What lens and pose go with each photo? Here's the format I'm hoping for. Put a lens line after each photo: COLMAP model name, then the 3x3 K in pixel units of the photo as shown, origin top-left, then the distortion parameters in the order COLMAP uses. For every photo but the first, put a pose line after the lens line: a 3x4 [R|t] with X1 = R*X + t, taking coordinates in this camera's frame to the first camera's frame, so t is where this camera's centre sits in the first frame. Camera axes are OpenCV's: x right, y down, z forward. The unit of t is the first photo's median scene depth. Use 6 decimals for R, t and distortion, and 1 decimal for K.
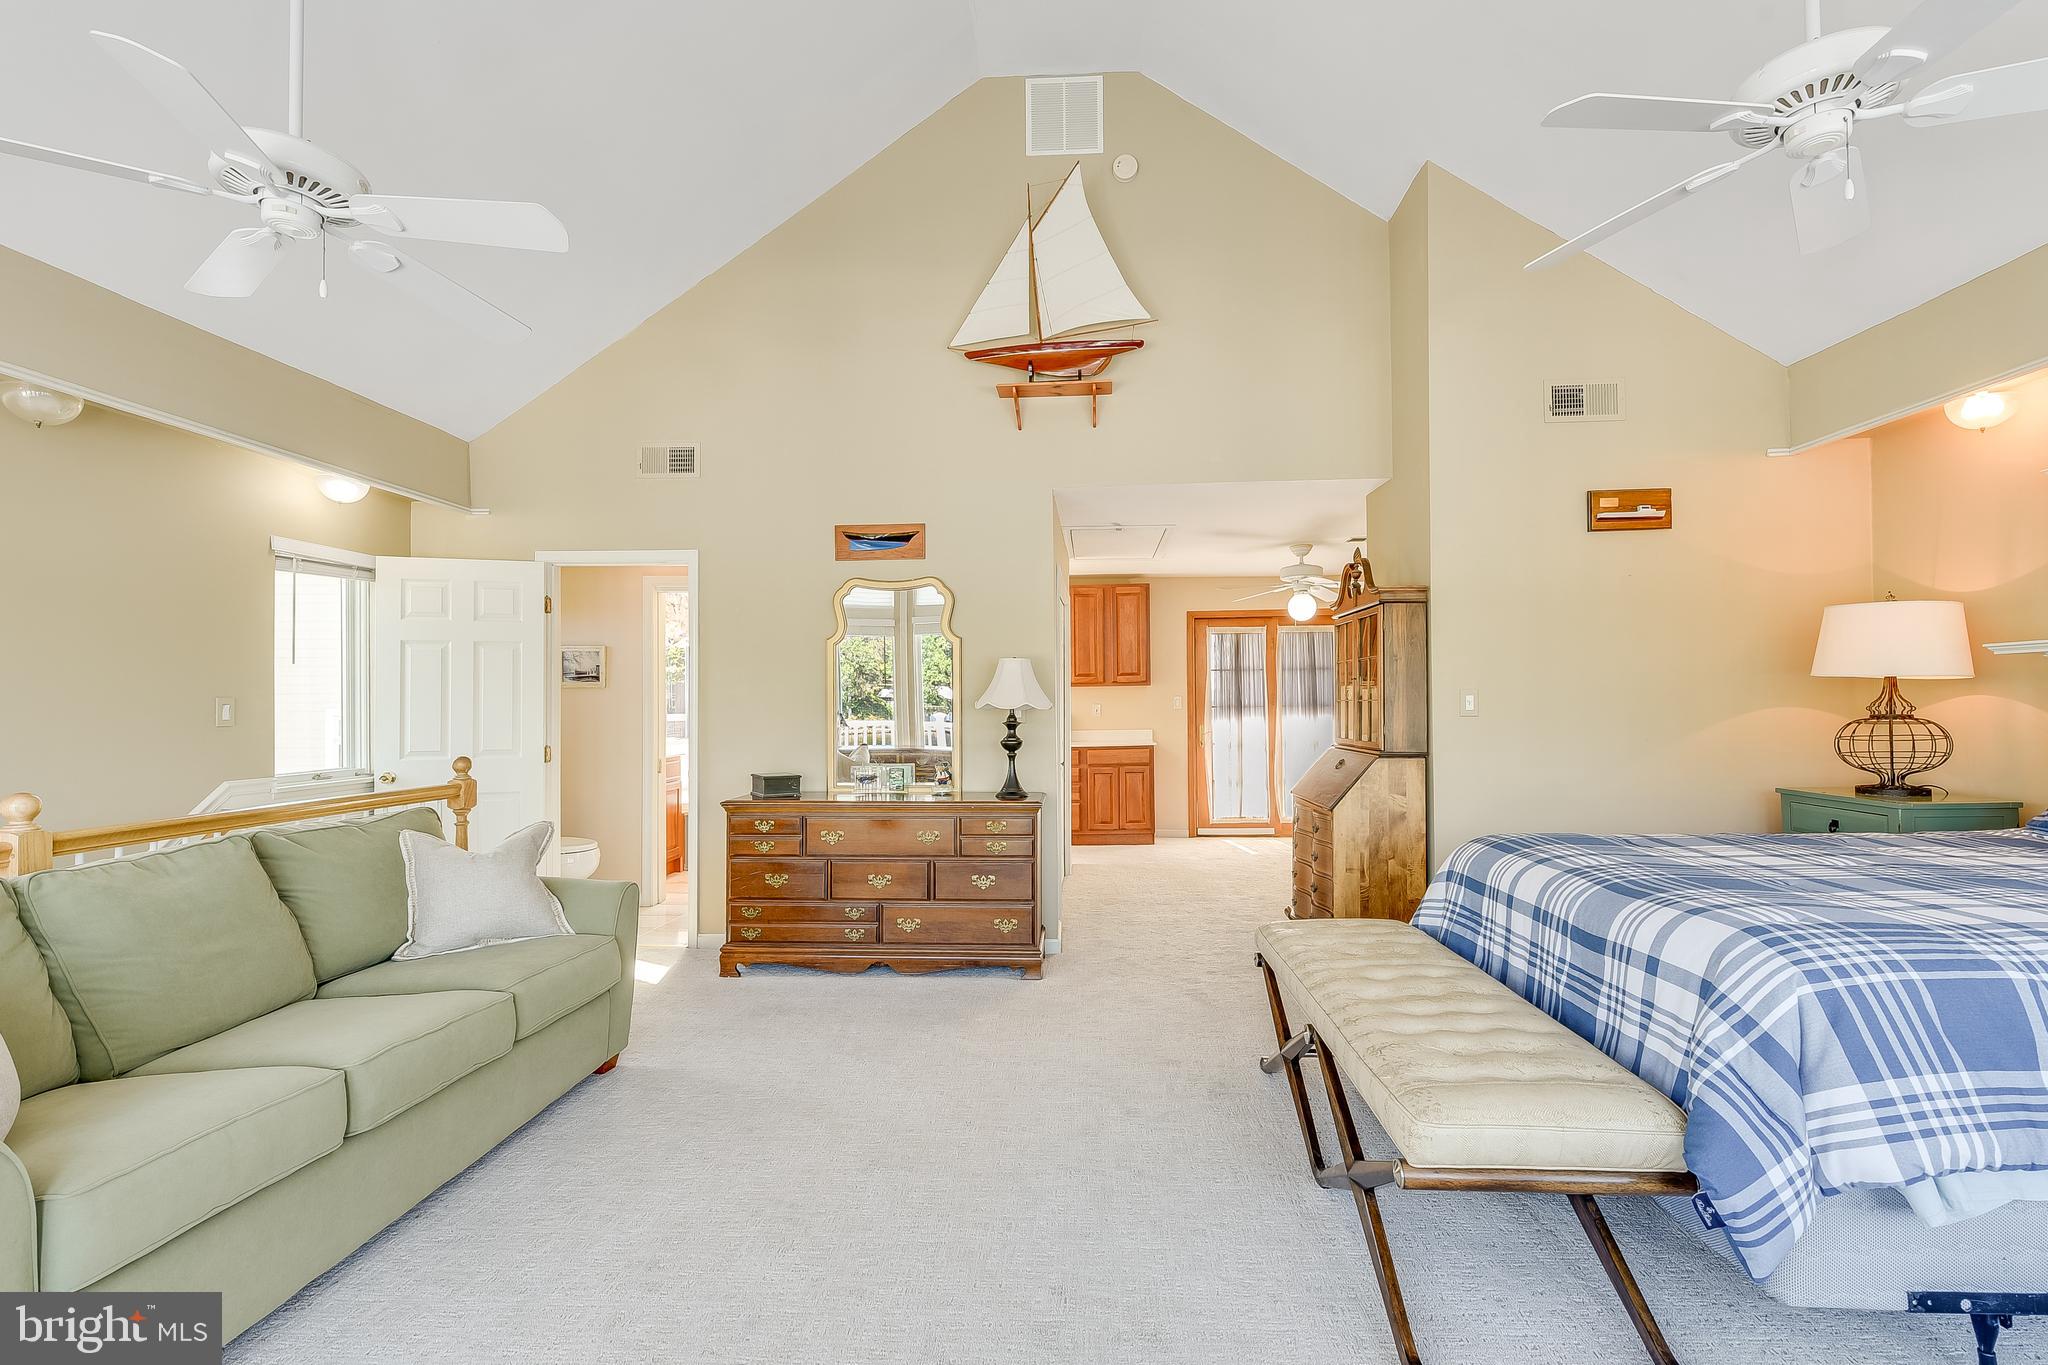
lens RADIAL K [[897.5, 0, 1032.7], [0, 897.5, 695.0], [0, 0, 1]] dist [0.010948, -0.010026]
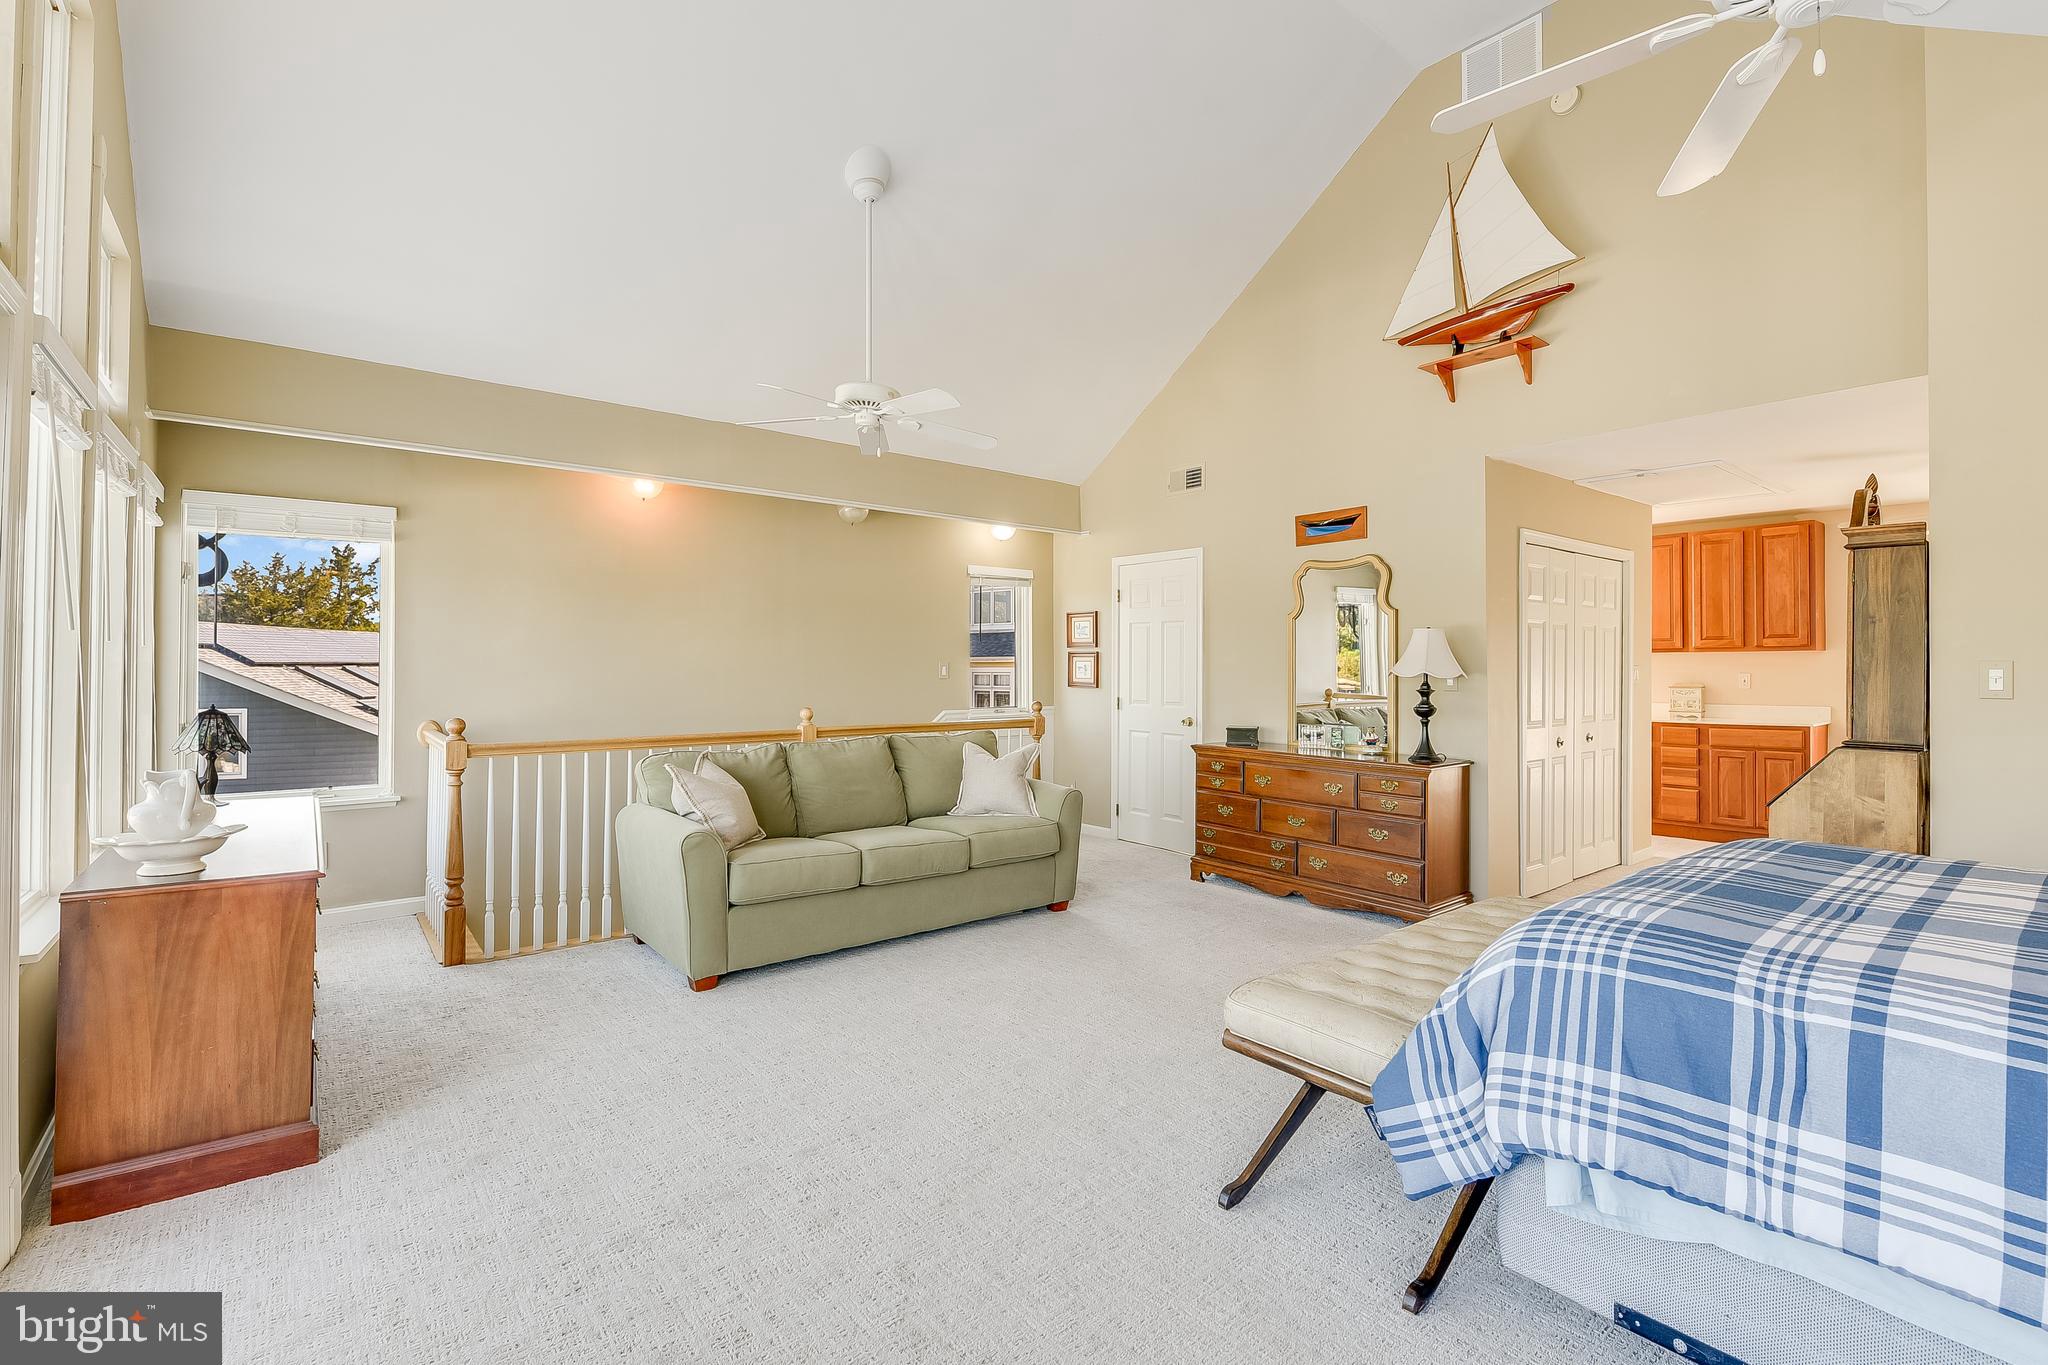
lens RADIAL K [[897.5, 0, 1056.3], [0, 897.5, 665.0], [0, 0, 1]] dist [0.010948, -0.010026]
pose [[0.691042, 0.008366, -0.722766, 0.459731], [-0.001537, 0.999948, 0.010105, -0.008631], [0.722813, -0.005873, 0.691019, -0.033273]]
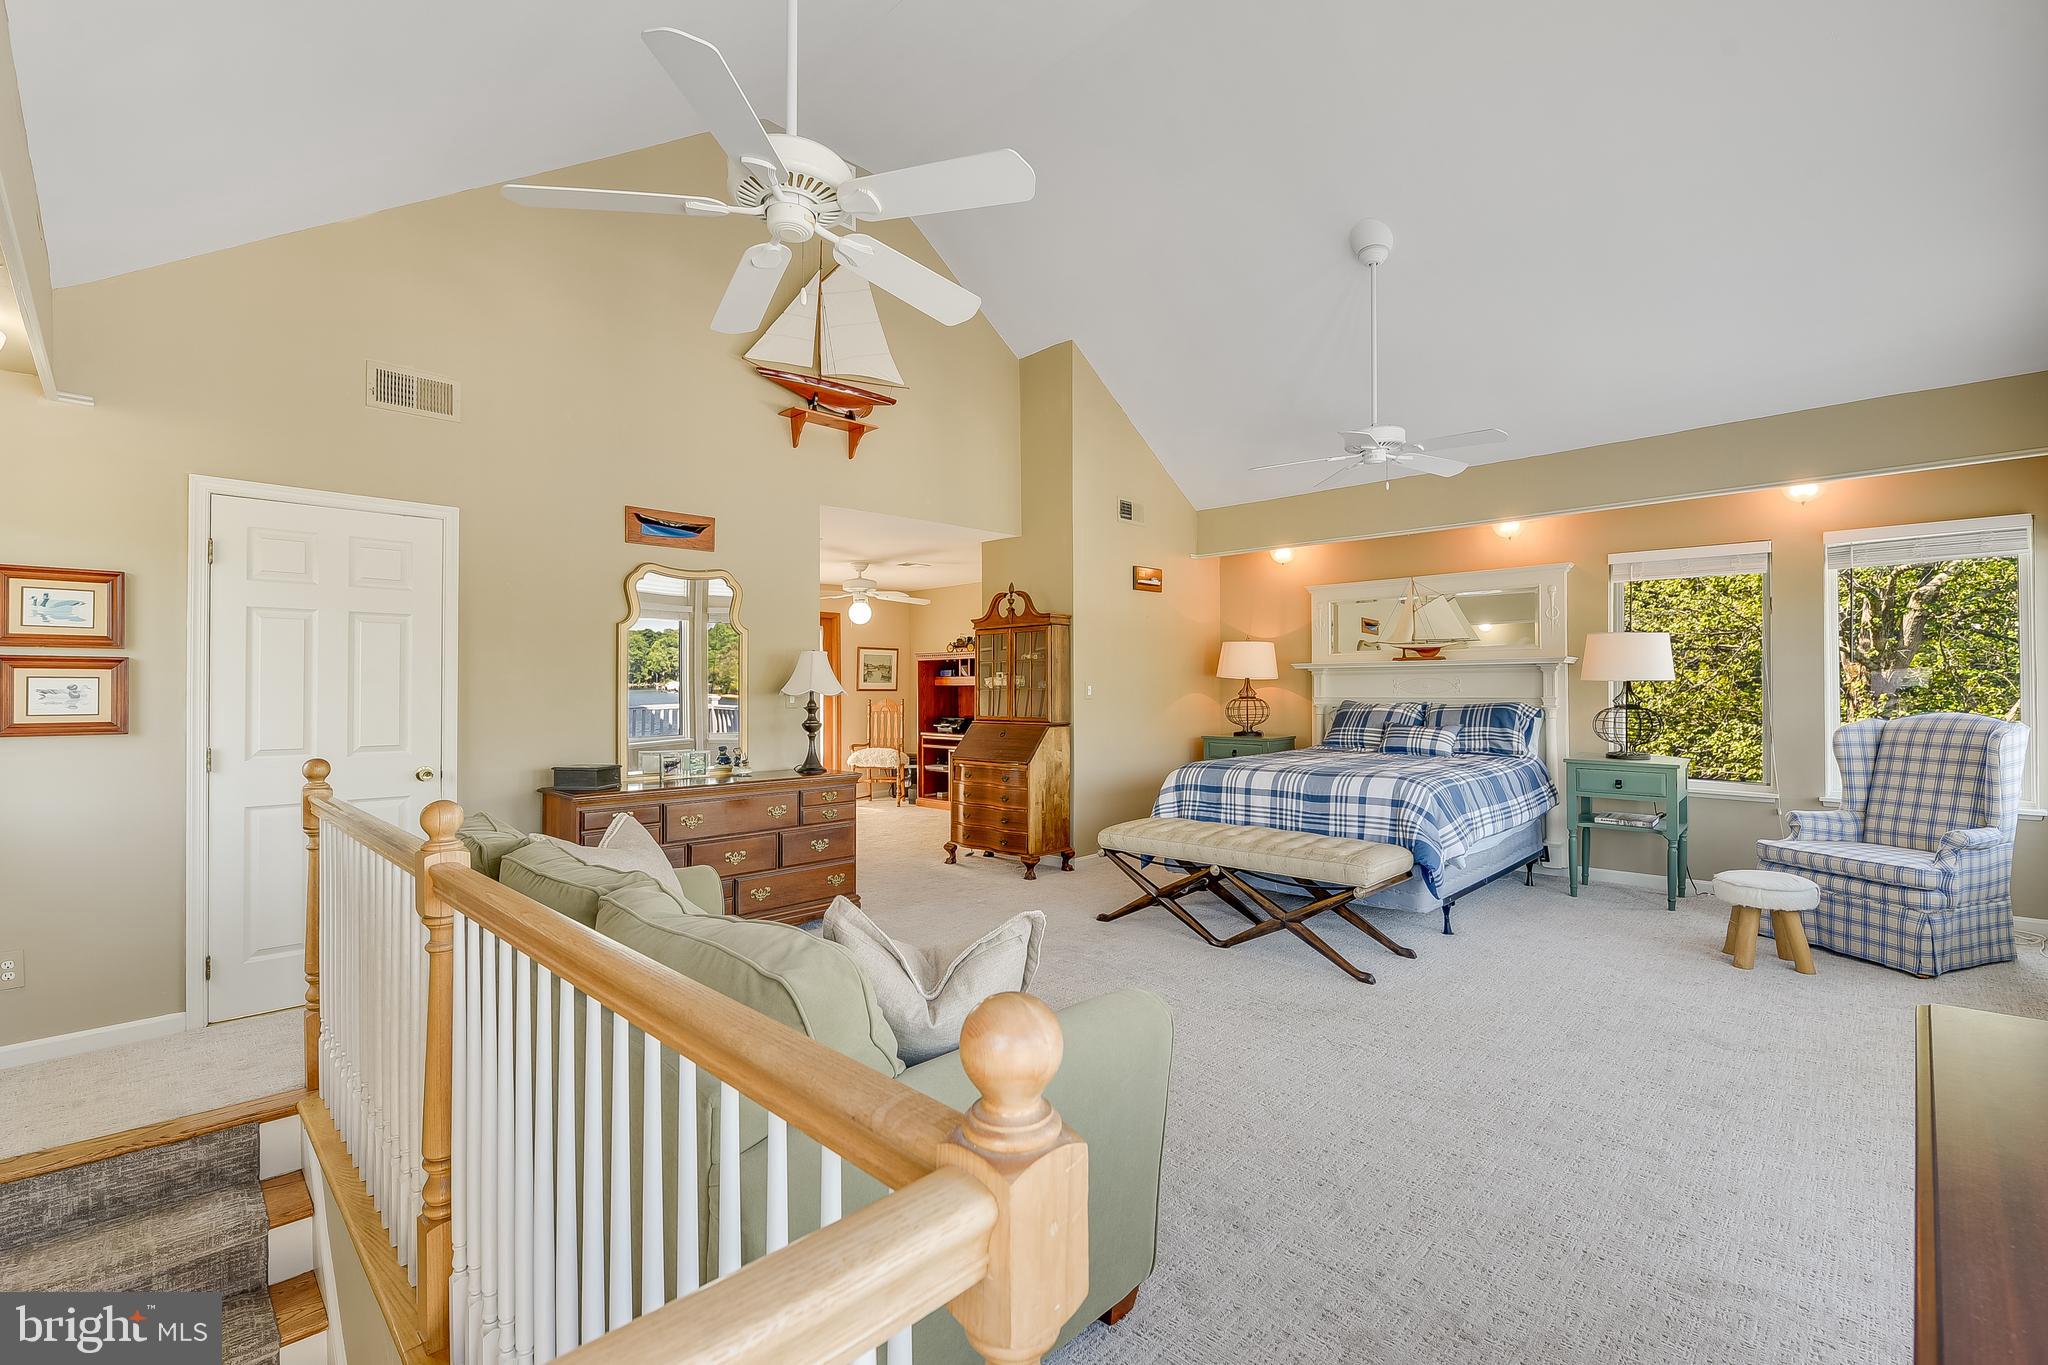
lens RADIAL K [[897.5, 0, 1009.7], [0, 897.5, 682.5], [0, 0, 1]] dist [0.010948, -0.010026]
pose [[0.656870, 0.008031, 0.753961, -0.763245], [-0.008495, 0.999959, -0.003251, 0.000784], [-0.753956, -0.004269, 0.656911, 0.059409]]
